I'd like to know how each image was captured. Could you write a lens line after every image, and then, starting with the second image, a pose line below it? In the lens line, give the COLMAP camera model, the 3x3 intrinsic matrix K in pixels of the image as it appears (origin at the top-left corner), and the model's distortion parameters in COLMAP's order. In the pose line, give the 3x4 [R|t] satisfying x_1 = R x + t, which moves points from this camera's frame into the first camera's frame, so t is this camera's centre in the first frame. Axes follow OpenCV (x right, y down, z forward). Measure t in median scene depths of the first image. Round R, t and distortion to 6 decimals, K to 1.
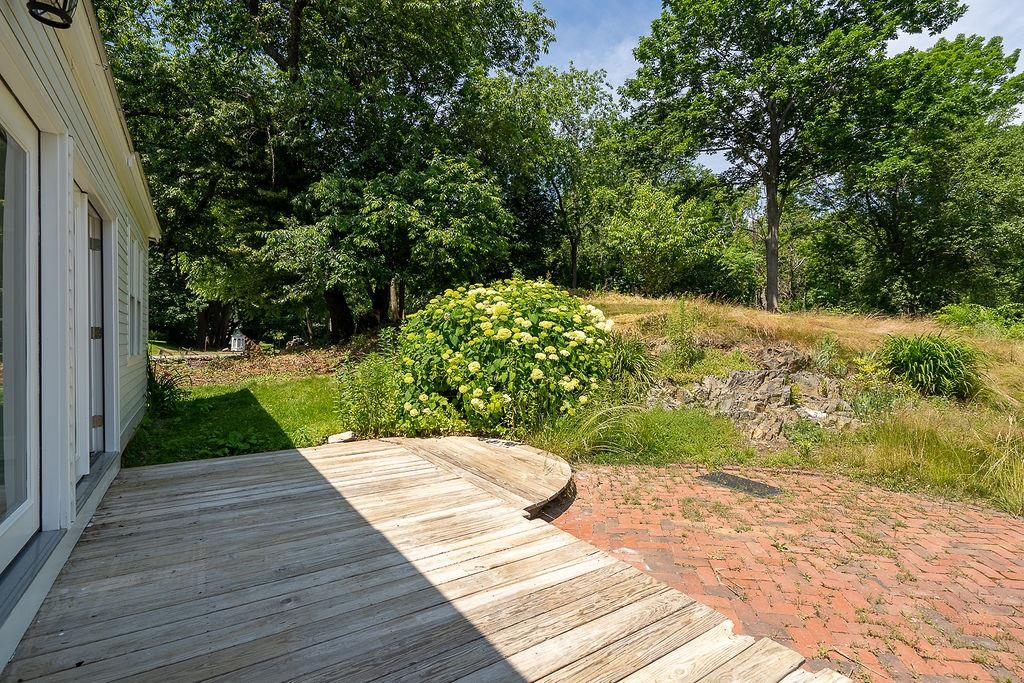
lens RADIAL K [[460.1, 0, 500.4], [0, 460.1, 342.8], [0, 0, 1]] dist [0.000662, -0.000124]
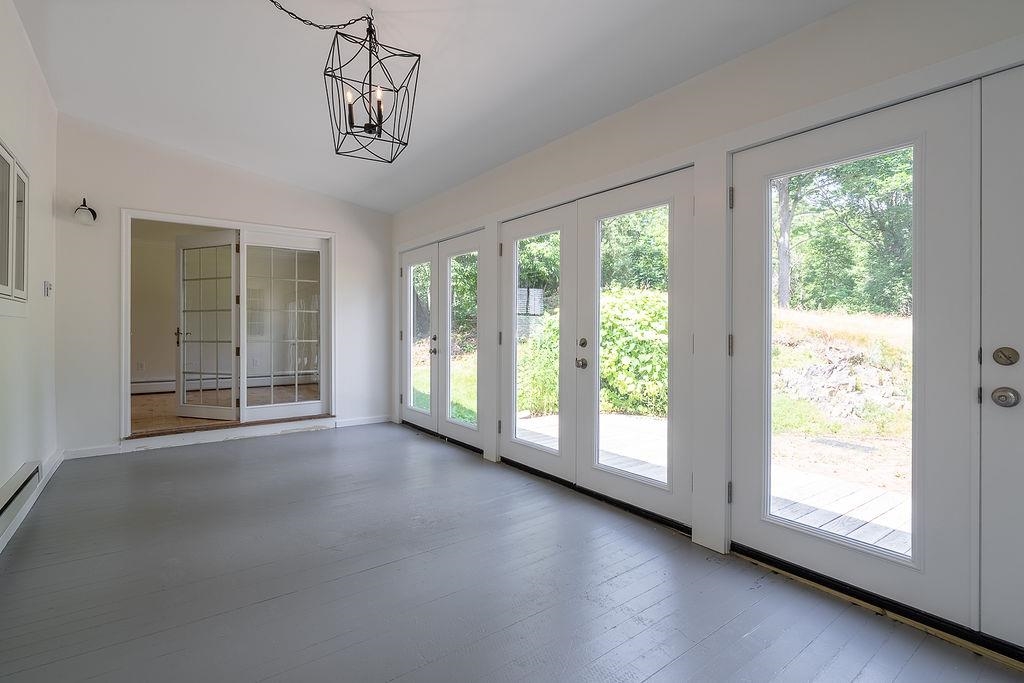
lens RADIAL K [[478.2, 0, 494.1], [0, 478.2, 331.2], [0, 0, 1]] dist [0.000749, 0.000007]
pose [[0.999277, 0.008351, 0.037103, -0.471387], [-0.008263, 0.999963, -0.002530, -0.023642], [-0.037122, 0.002222, 0.999308, -0.330637]]
